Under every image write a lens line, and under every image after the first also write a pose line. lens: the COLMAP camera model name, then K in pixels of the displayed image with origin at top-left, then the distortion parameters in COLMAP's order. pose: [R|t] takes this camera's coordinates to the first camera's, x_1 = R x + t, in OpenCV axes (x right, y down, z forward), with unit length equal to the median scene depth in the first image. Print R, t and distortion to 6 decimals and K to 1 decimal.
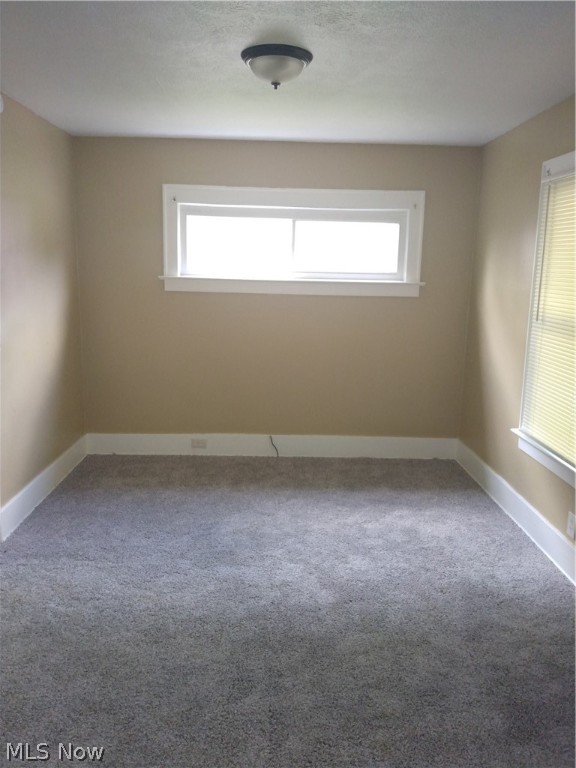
lens RADIAL K [[605.5, 0, 283.5], [0, 605.5, 384.5], [0, 0, 1]] dist [0.121827, -0.254785]
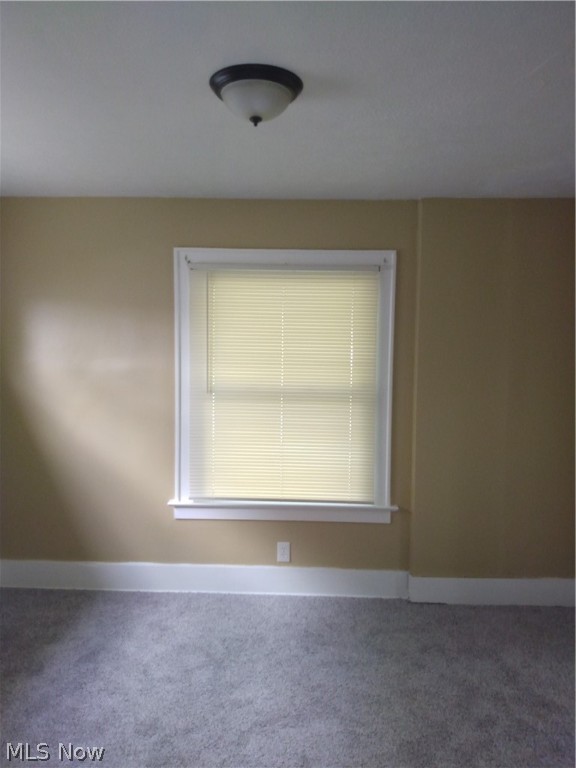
lens RADIAL K [[605.5, 0, 283.5], [0, 605.5, 384.5], [0, 0, 1]] dist [0.121827, -0.254785]
pose [[0.050692, -0.092294, 0.994441, -0.632126], [0.181649, 0.979964, 0.081690, -0.174671], [-0.982056, 0.176498, 0.066441, 0.768028]]
